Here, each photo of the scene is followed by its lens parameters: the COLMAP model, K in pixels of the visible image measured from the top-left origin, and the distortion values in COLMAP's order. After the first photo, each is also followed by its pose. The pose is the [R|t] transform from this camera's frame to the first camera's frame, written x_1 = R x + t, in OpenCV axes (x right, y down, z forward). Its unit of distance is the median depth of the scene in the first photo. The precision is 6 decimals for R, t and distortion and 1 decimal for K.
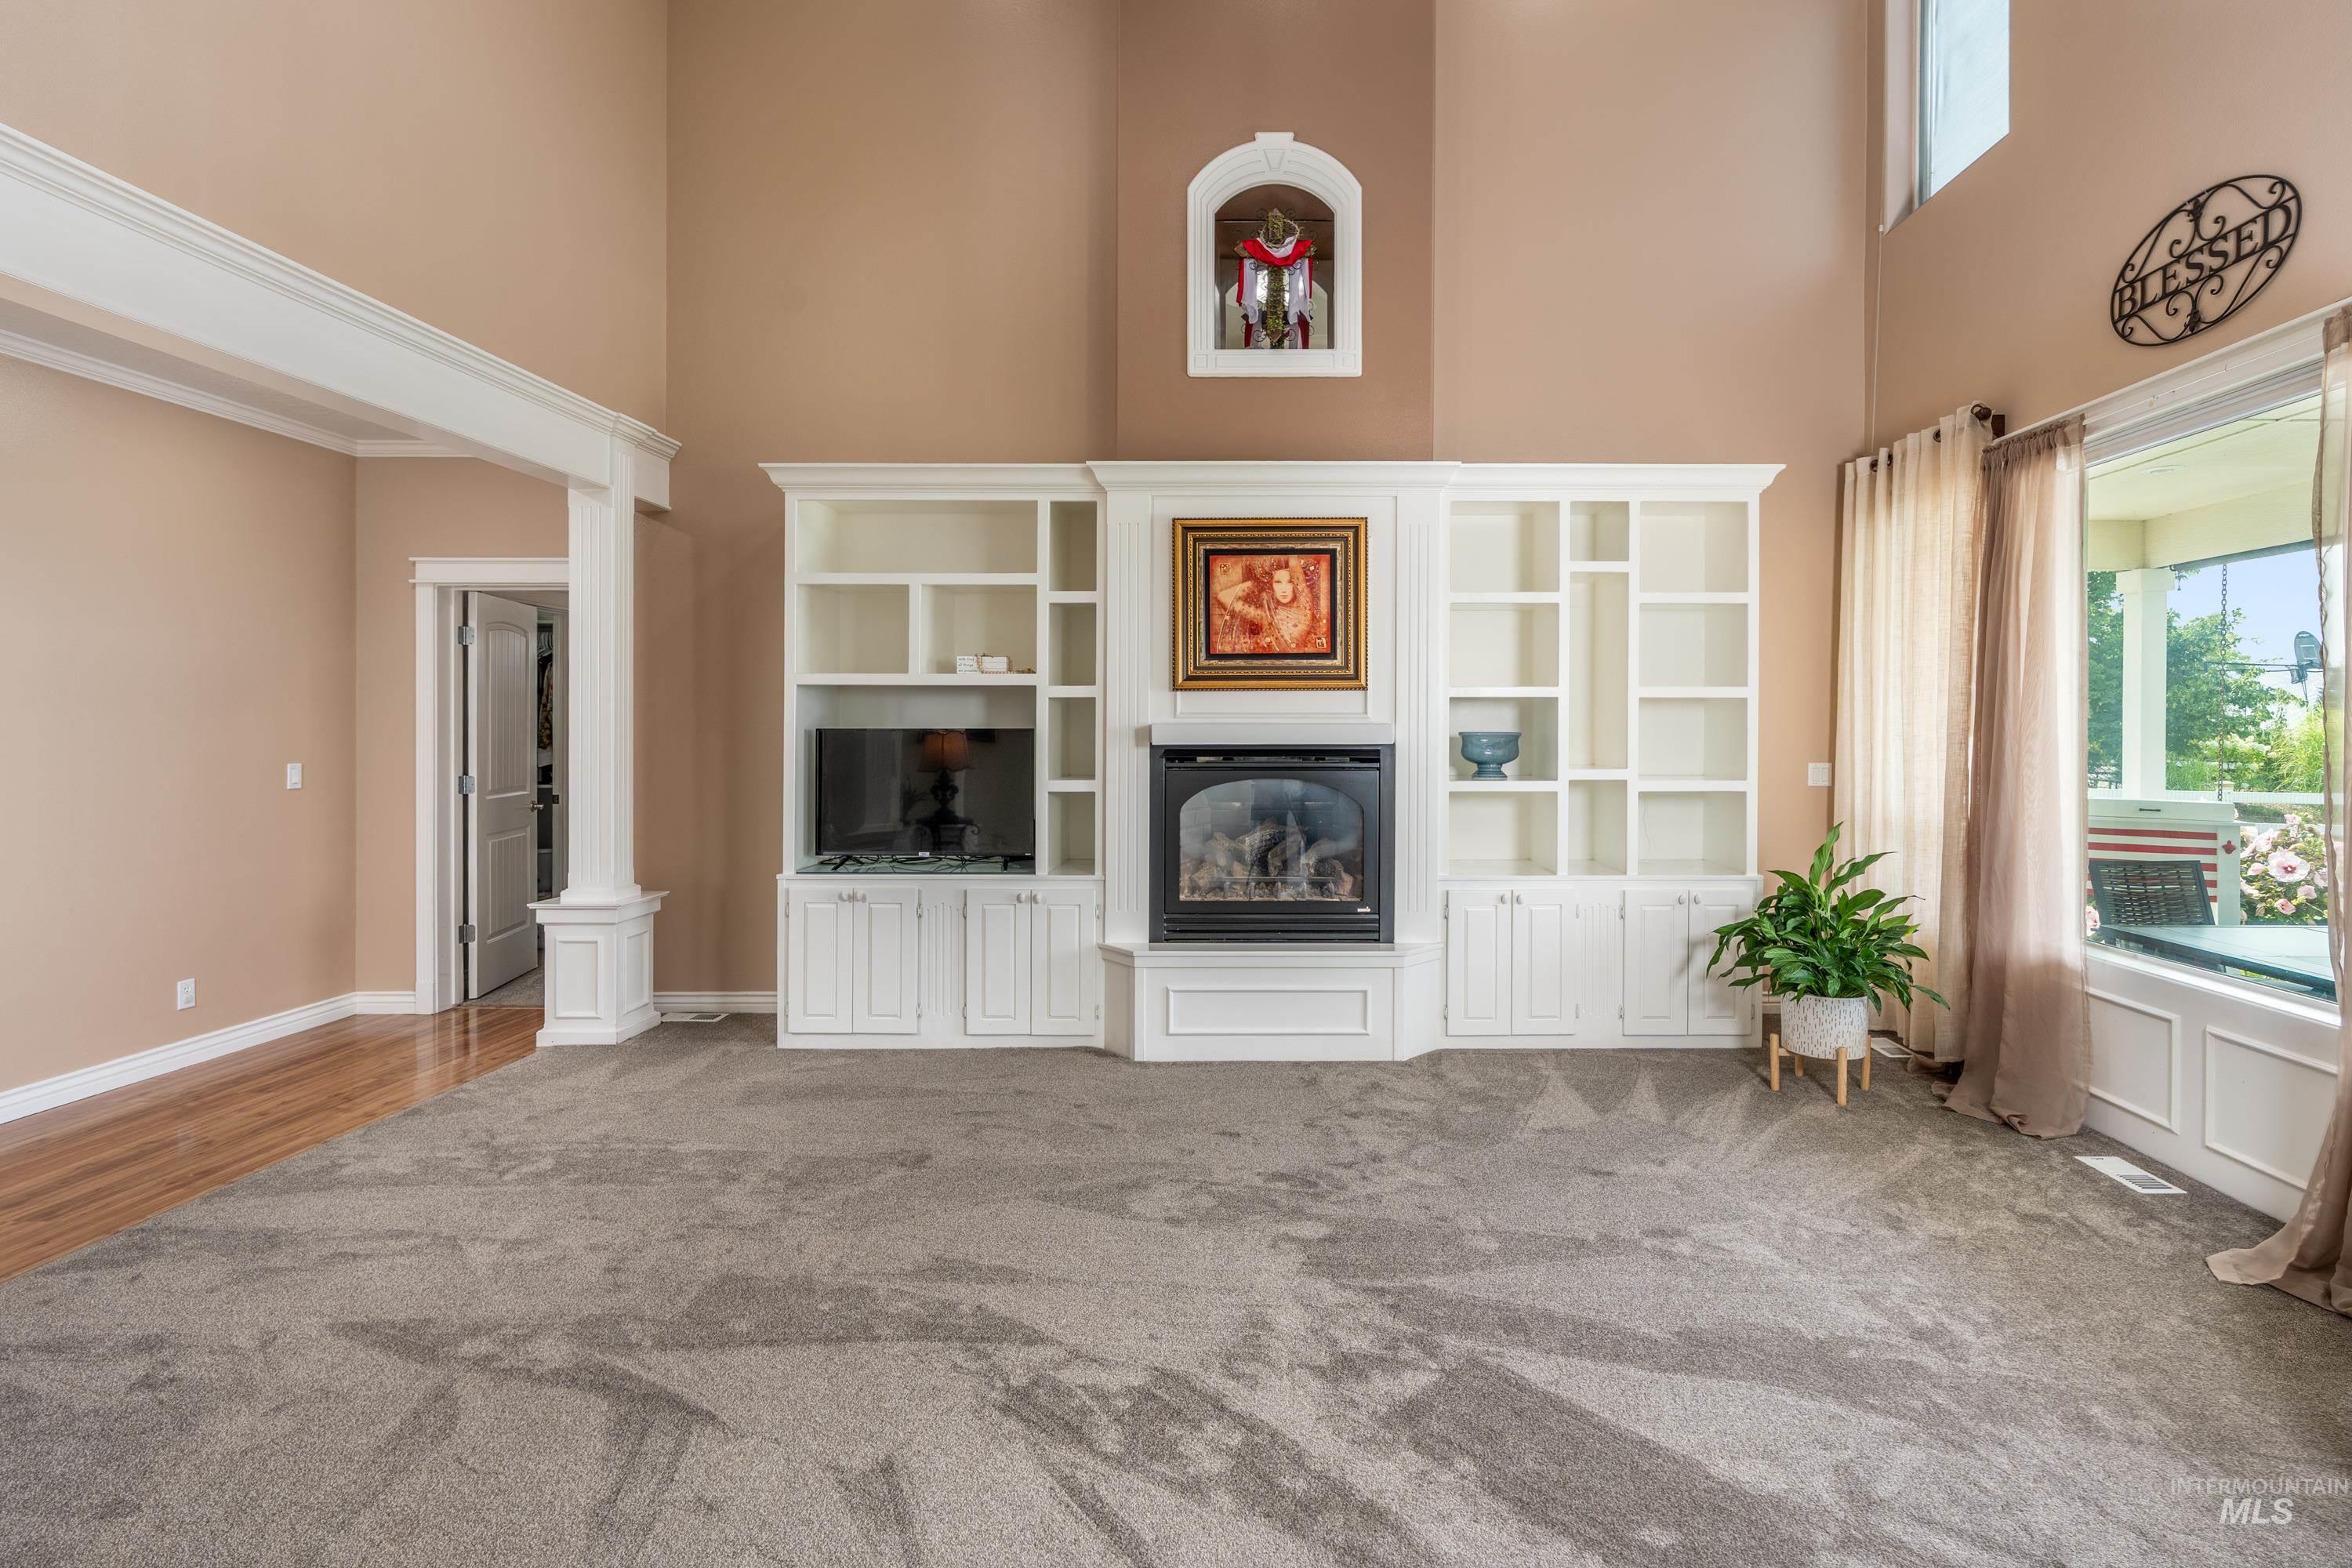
lens RADIAL K [[1088.9, 0, 1130.8], [0, 1088.9, 751.9], [0, 0, 1]] dist [-0.002791, 0.000880]
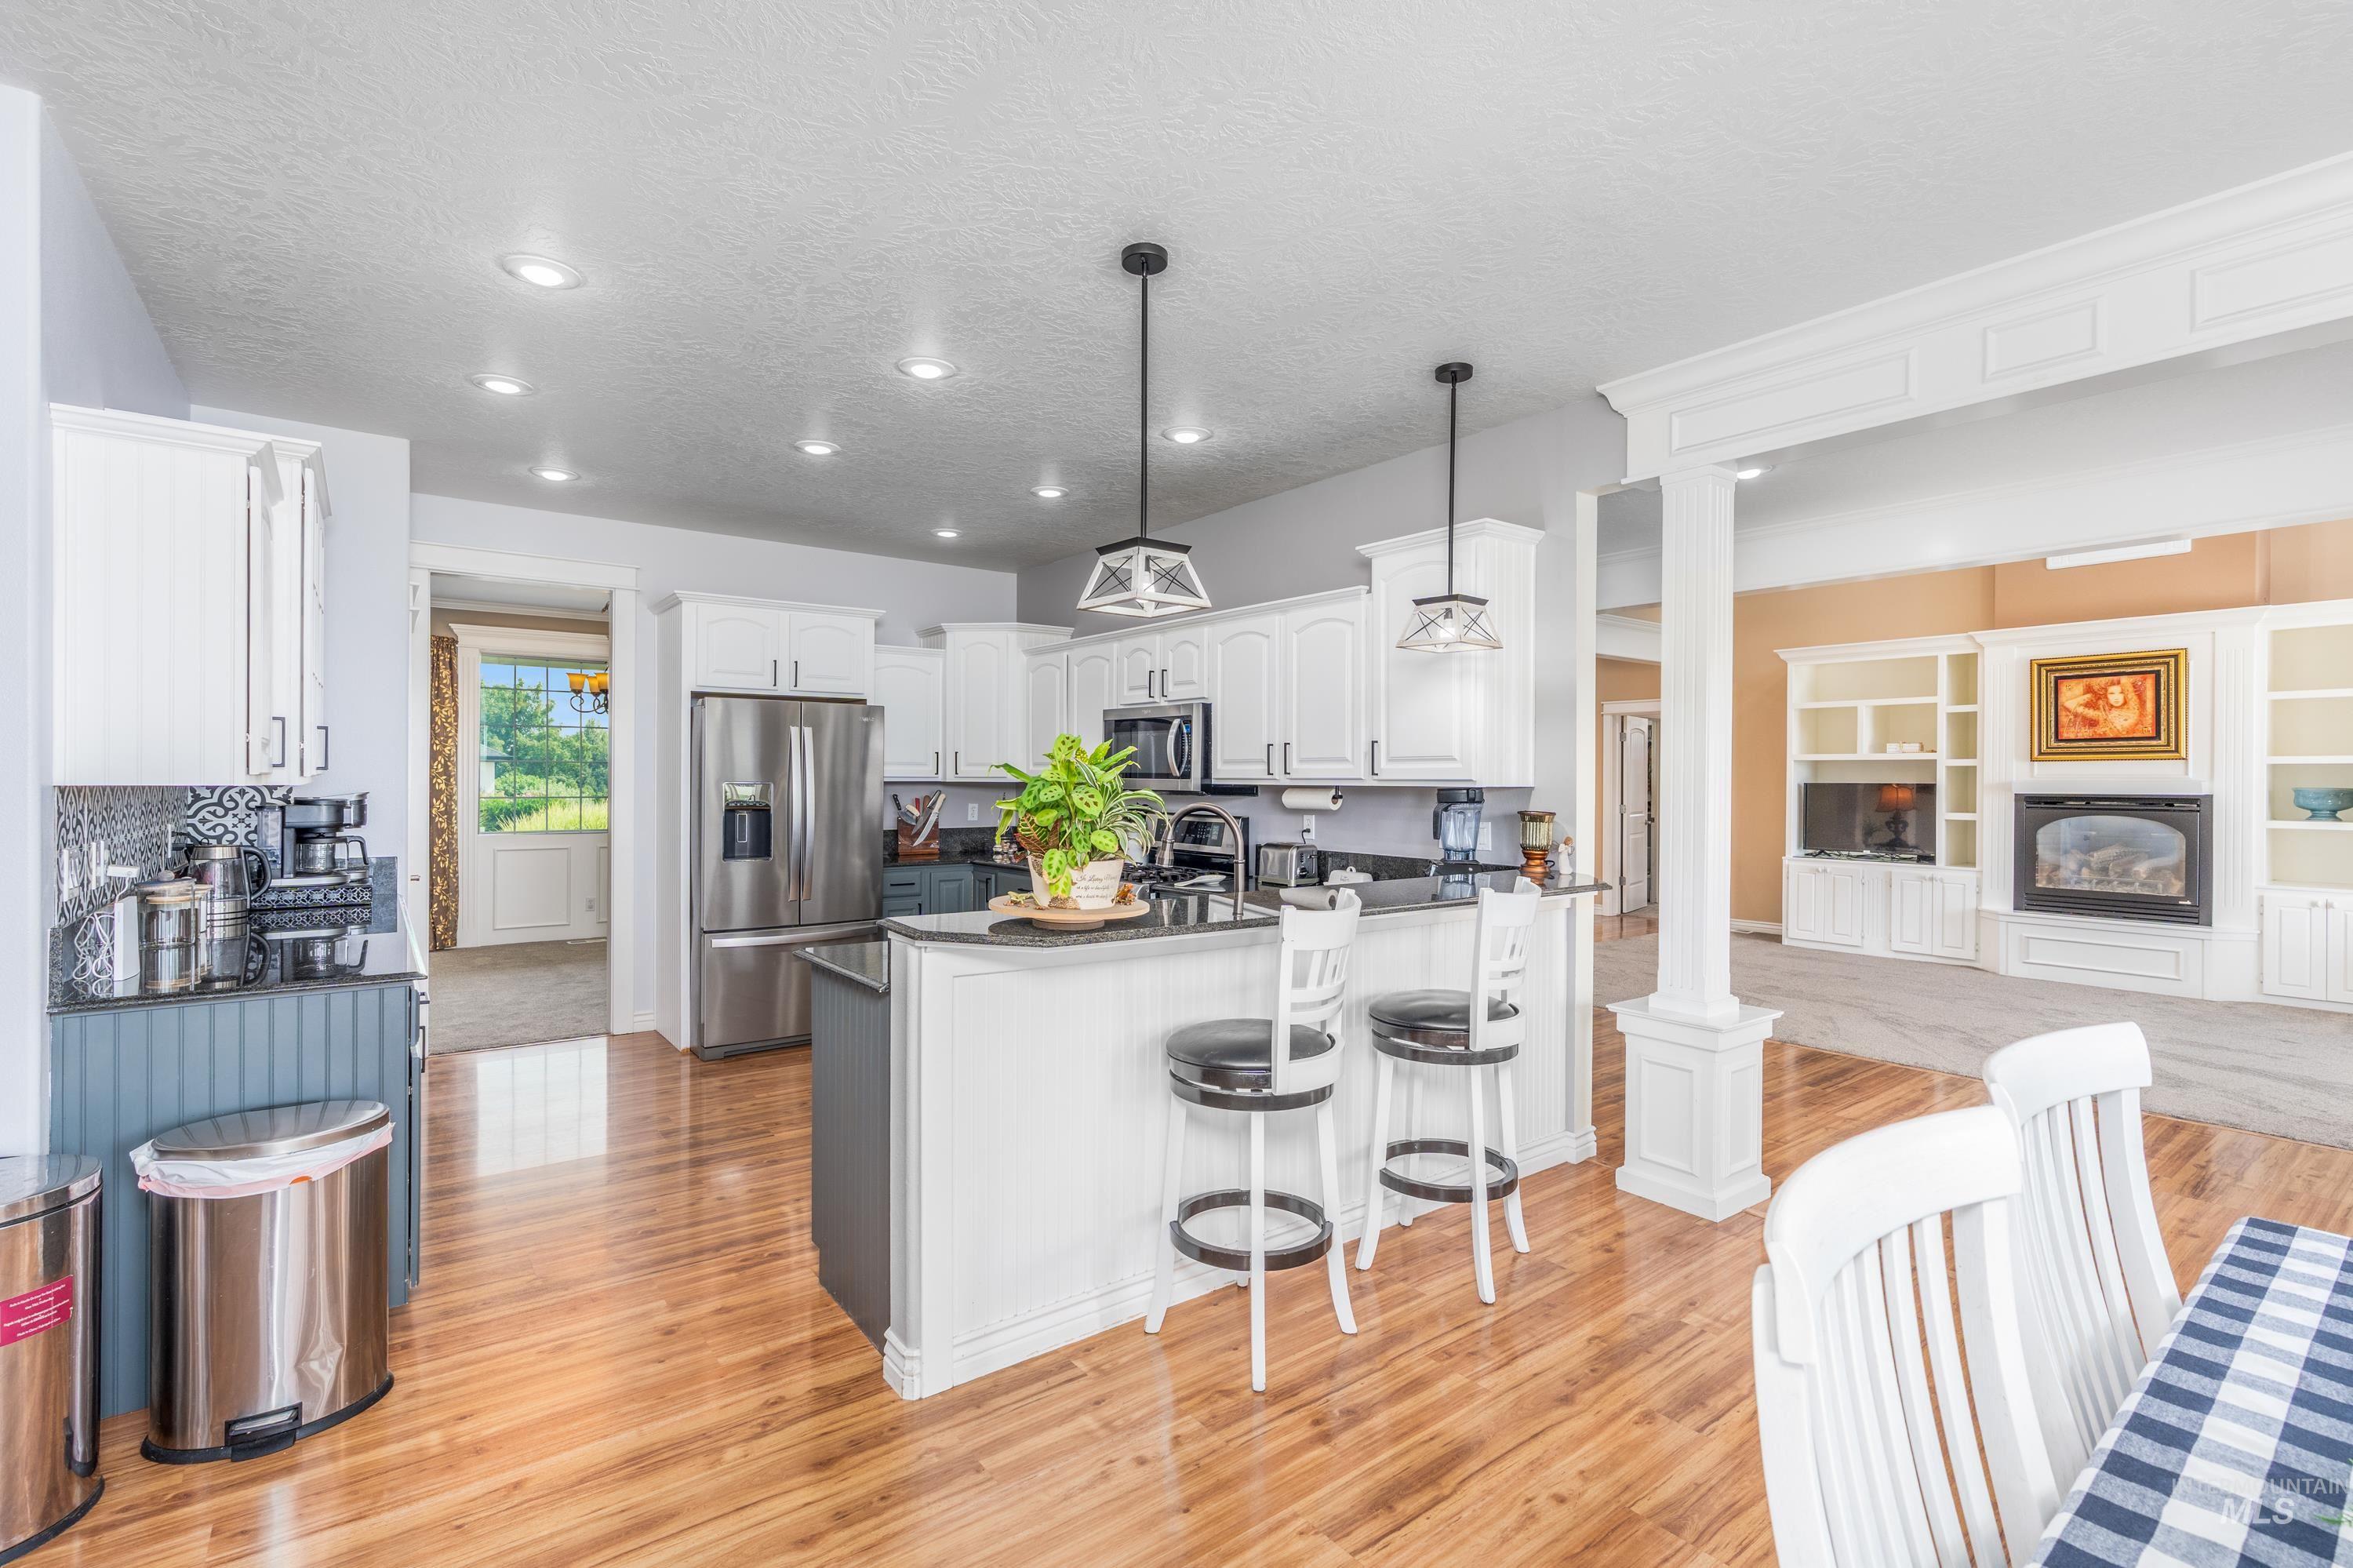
lens RADIAL K [[1089.4, 0, 1183.5], [0, 1089.4, 771.5], [0, 0, 1]] dist [-0.002791, 0.000880]
pose [[0.618902, -0.001814, -0.785466, 0.546734], [-0.006396, 0.999953, -0.007349, -0.020269], [0.785442, 0.009572, 0.618861, -1.064969]]
